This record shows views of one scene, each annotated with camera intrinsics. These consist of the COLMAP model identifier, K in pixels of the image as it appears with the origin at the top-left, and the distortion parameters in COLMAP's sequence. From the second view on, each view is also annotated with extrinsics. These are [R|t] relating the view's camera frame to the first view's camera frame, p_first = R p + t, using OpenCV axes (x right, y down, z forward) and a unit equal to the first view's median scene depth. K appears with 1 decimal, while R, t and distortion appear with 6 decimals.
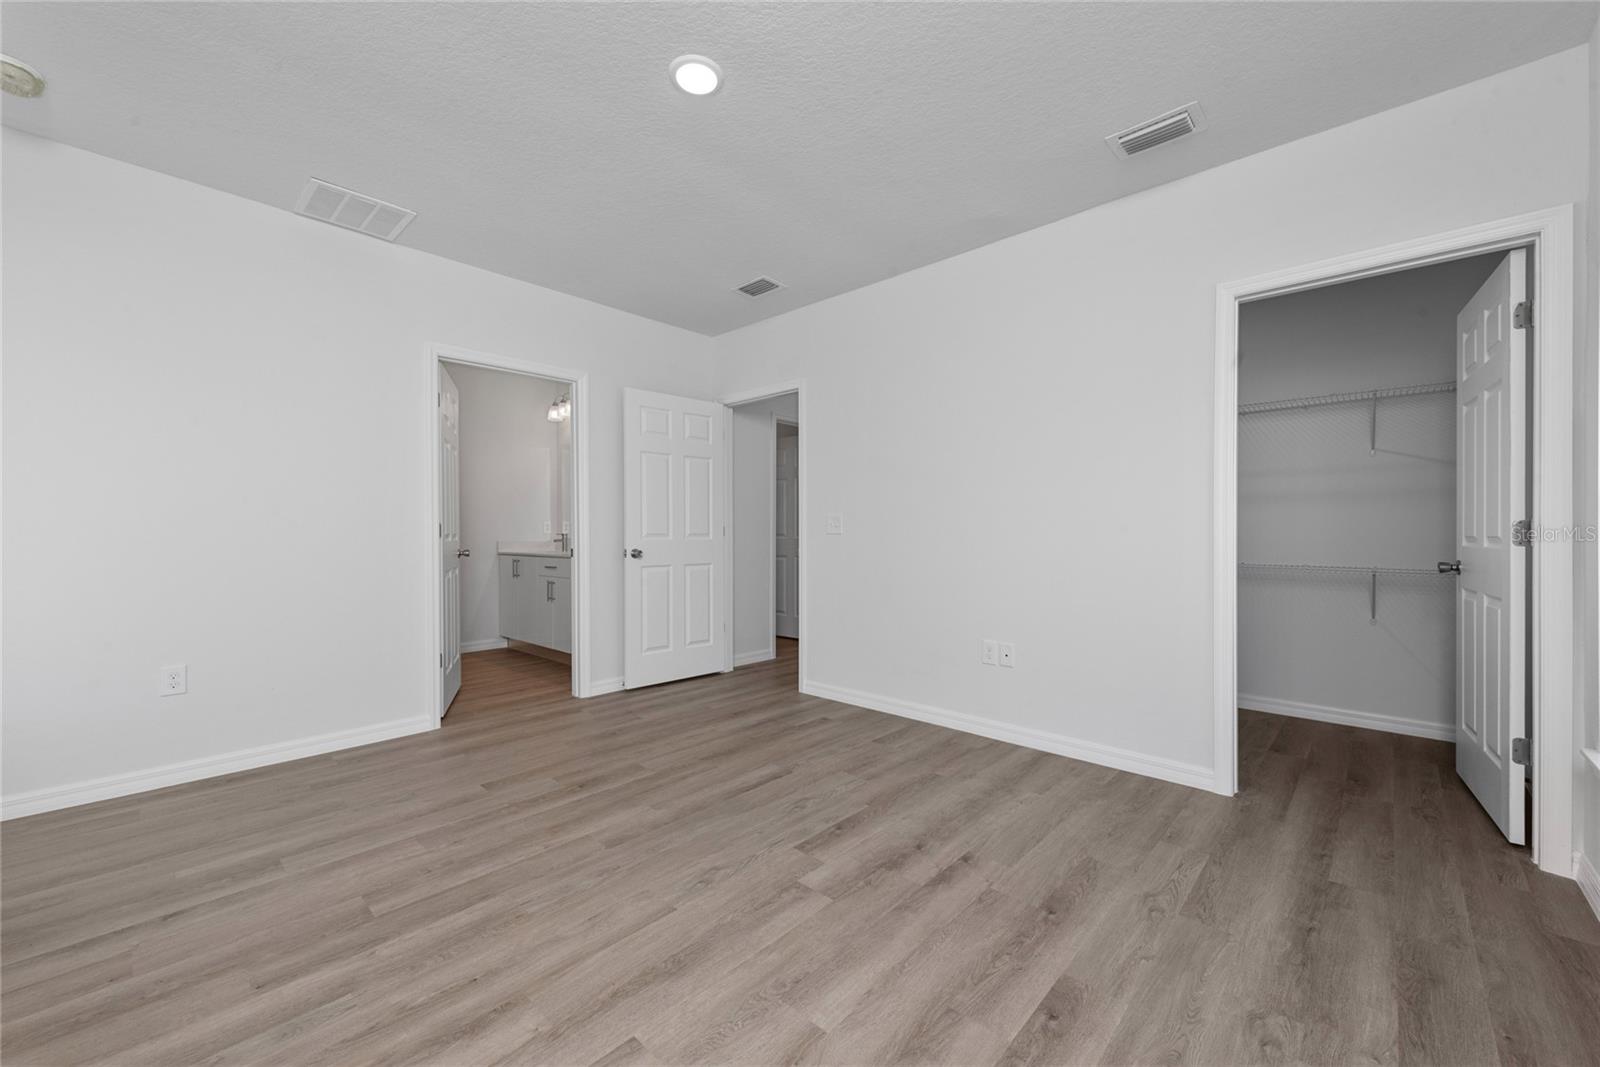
lens RADIAL K [[627.2, 0, 803.5], [0, 627.2, 536.2], [0, 0, 1]] dist [0.020555, -0.006979]
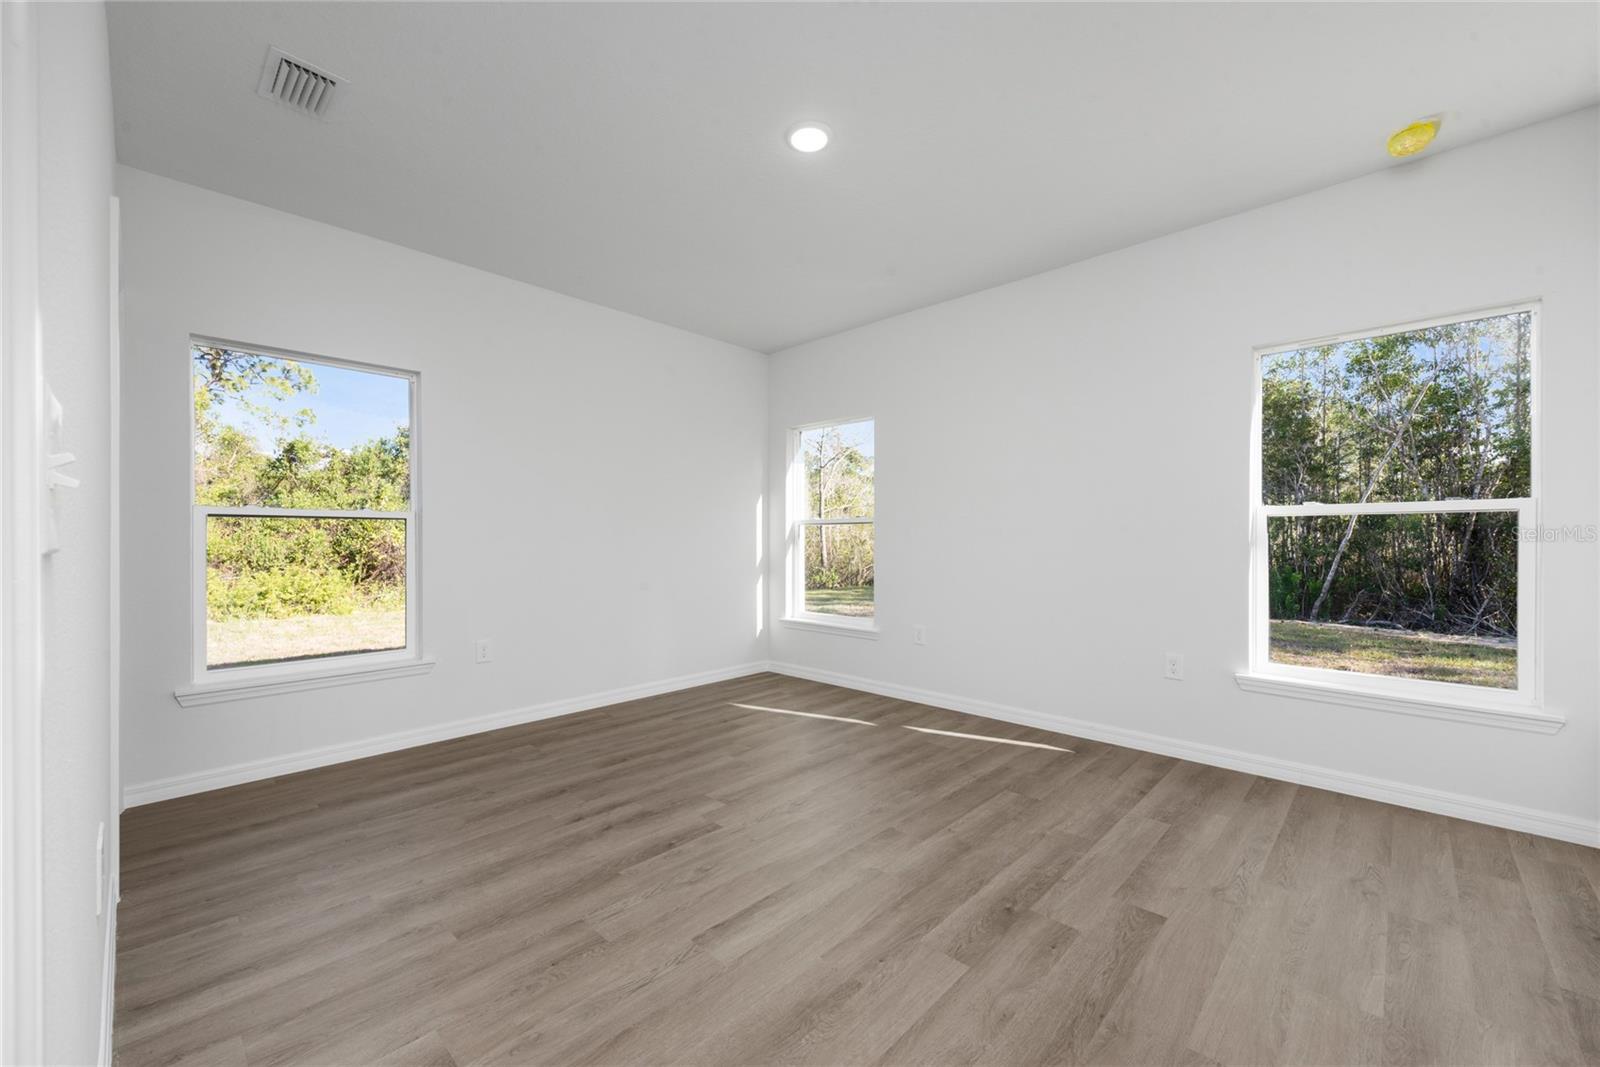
lens RADIAL K [[627.2, 0, 803.5], [0, 627.2, 536.2], [0, 0, 1]] dist [0.020555, -0.006979]
pose [[-0.999900, 0.000735, 0.014104, -0.170443], [0.000701, 0.999997, -0.002362, -0.009778], [-0.014106, -0.002352, -0.999898, 2.073253]]
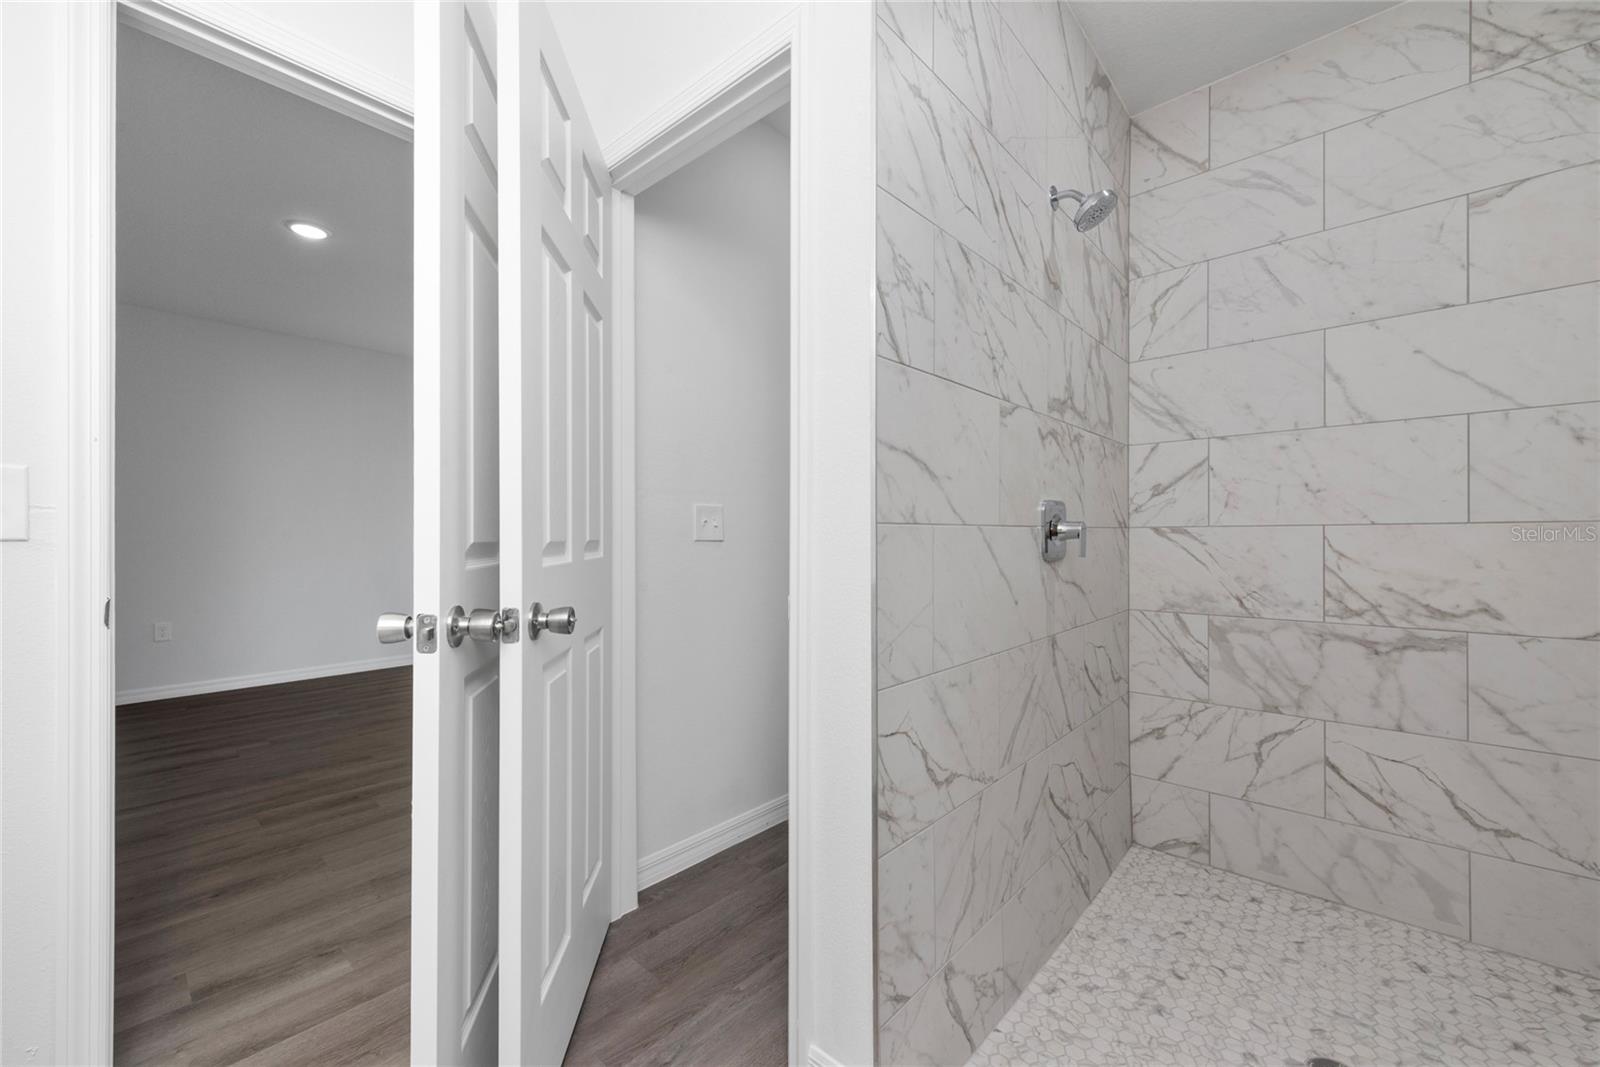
lens RADIAL K [[627.2, 0, 803.5], [0, 627.2, 536.2], [0, 0, 1]] dist [0.020555, -0.006979]
pose [[-0.999831, 0.000198, -0.018385, -1.262523], [0.000119, 0.999991, 0.004295, -0.016023], [0.018386, 0.004292, -0.999822, 2.444598]]
